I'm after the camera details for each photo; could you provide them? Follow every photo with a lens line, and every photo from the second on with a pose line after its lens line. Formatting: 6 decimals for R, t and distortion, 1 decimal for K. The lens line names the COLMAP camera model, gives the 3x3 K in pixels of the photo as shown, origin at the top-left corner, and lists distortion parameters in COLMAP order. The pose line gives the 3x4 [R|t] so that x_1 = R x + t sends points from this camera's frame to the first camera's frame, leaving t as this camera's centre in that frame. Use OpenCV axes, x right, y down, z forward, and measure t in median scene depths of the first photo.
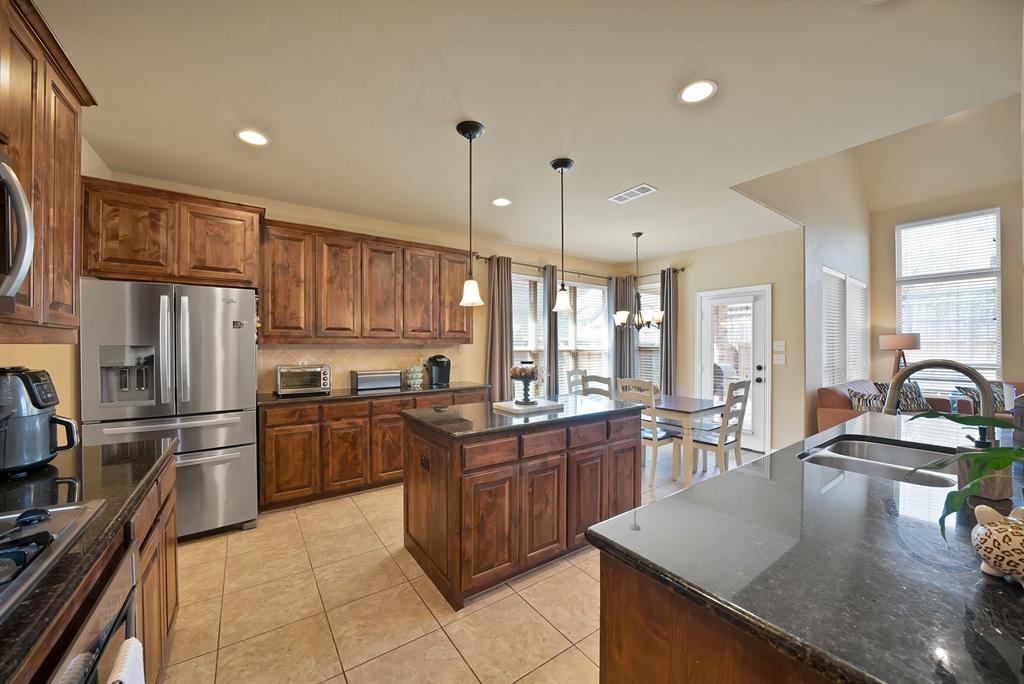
lens RADIAL K [[370.2, 0, 508.2], [0, 370.2, 347.4], [0, 0, 1]] dist [-0.022525, 0.001273]
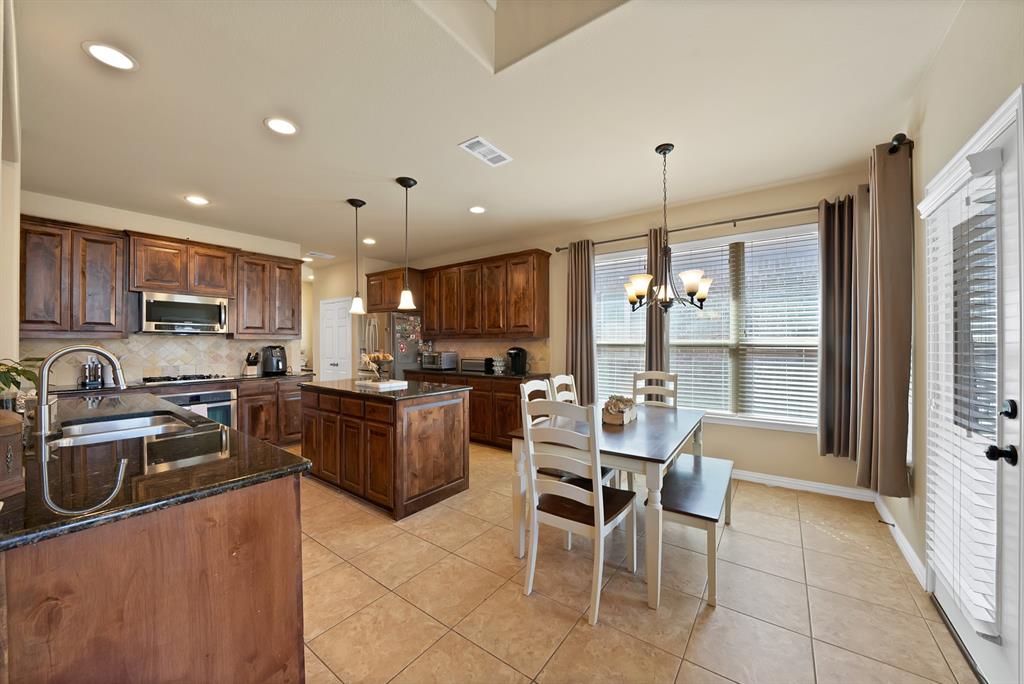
lens RADIAL K [[370.2, 0, 506.0], [0, 370.2, 341.4], [0, 0, 1]] dist [-0.022525, 0.001273]
pose [[0.310034, -0.003318, -0.950720, 1.468241], [-0.000327, 0.999993, -0.003597, 0.010063], [0.950725, 0.001426, 0.310031, 1.023084]]
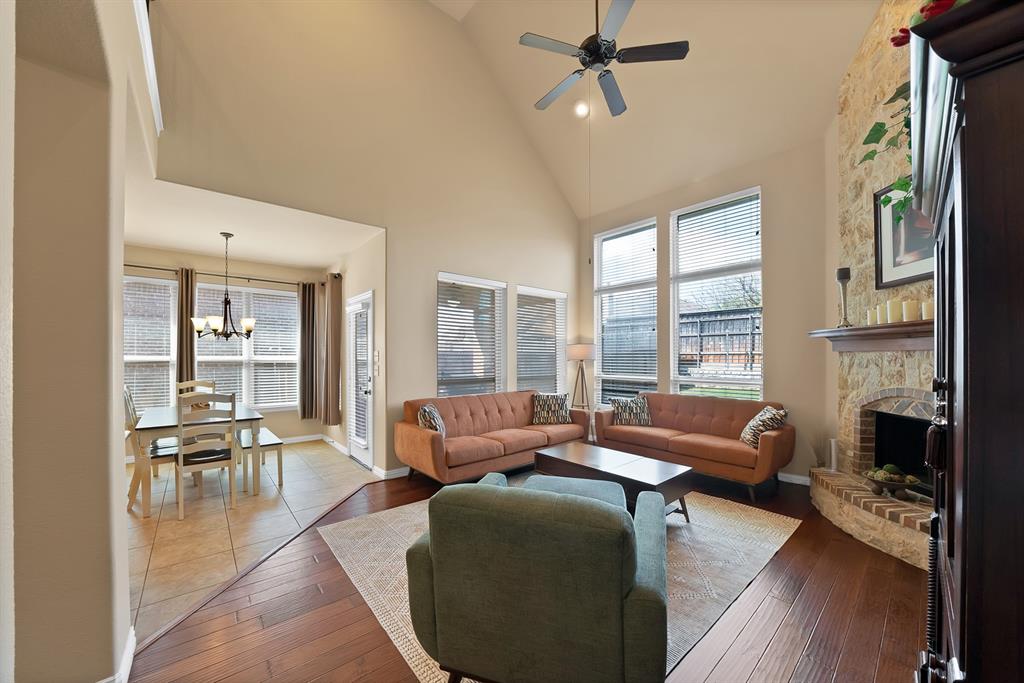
lens RADIAL K [[370.2, 0, 513.2], [0, 370.2, 356.2], [0, 0, 1]] dist [-0.022525, 0.001273]
pose [[0.995525, 0.000498, 0.094502, 1.729044], [-0.000314, 0.999998, -0.001966, -0.004853], [-0.094502, 0.001928, 0.995523, 0.027646]]
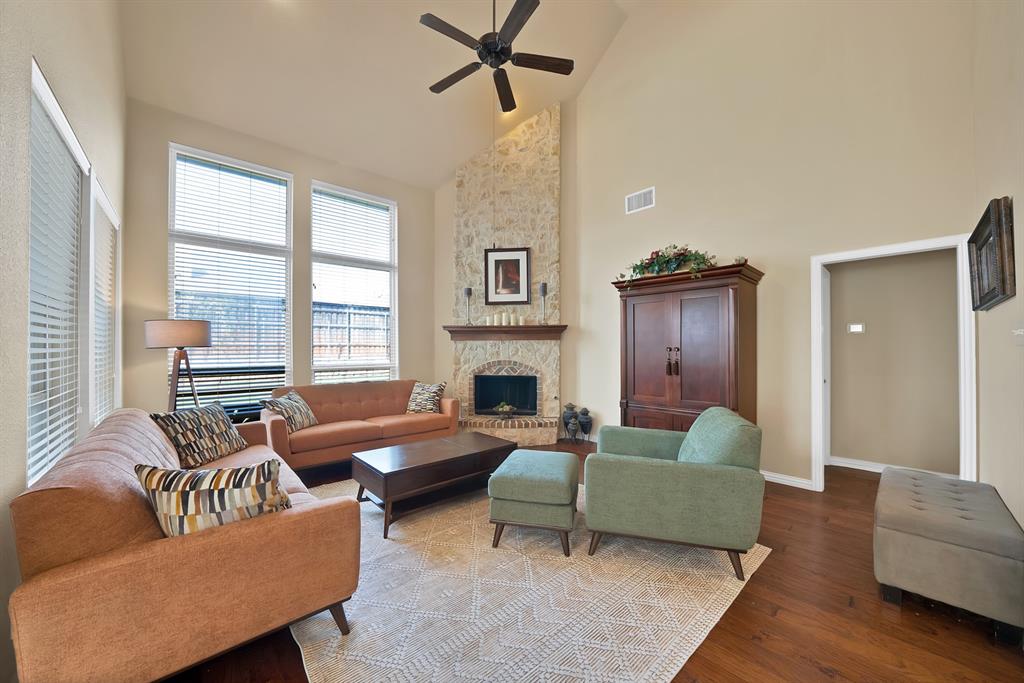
lens RADIAL K [[370.2, 0, 504.0], [0, 370.2, 344.7], [0, 0, 1]] dist [-0.022525, 0.001273]
pose [[-0.104549, 0.011477, 0.994454, 0.958266], [0.003968, 0.999930, -0.011123, 0.023496], [-0.994512, 0.002783, -0.104587, 1.164093]]
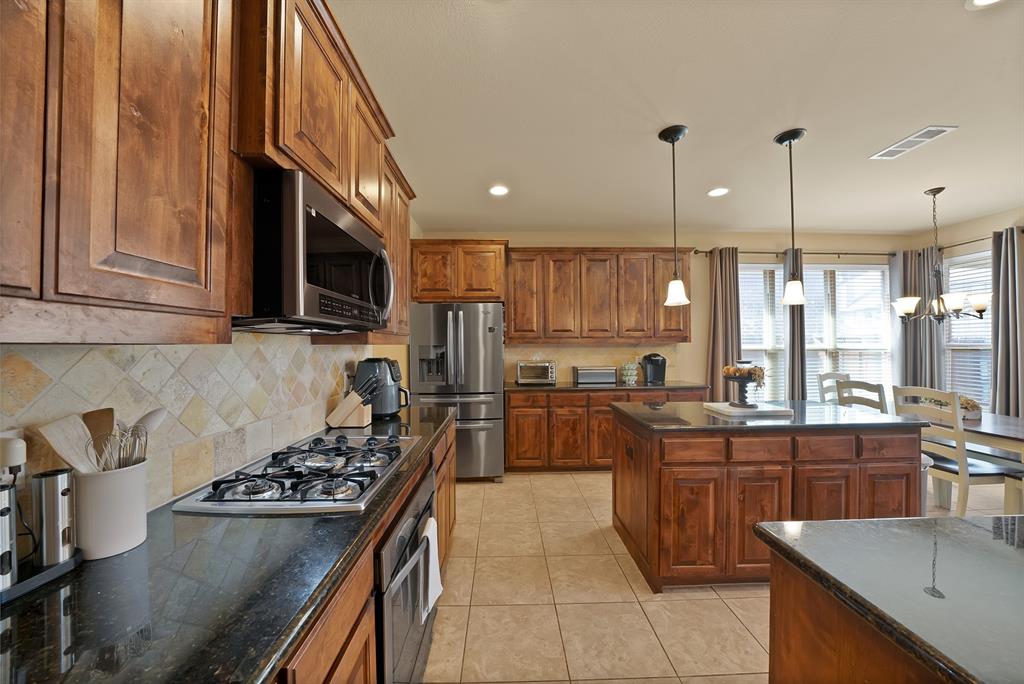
lens RADIAL K [[370.2, 0, 519.9], [0, 370.2, 344.9], [0, 0, 1]] dist [-0.022525, 0.001273]
pose [[0.838165, -0.003641, -0.545405, 0.082058], [0.001989, 0.999991, -0.003619, 0.000018], [0.545414, 0.001948, 0.838165, -0.078206]]
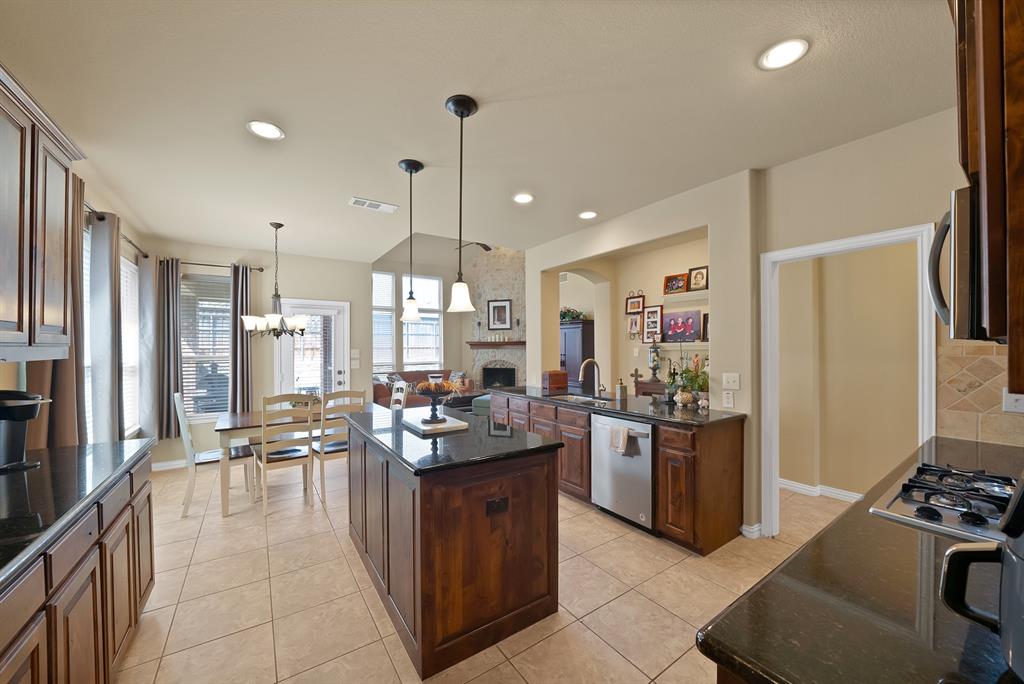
lens RADIAL K [[370.2, 0, 503.6], [0, 370.2, 346.7], [0, 0, 1]] dist [-0.022525, 0.001273]
pose [[0.029478, 0.003822, 0.999558, -0.814625], [0.006951, 0.999968, -0.004029, -0.031078], [-0.999541, 0.007067, 0.029451, 0.784325]]
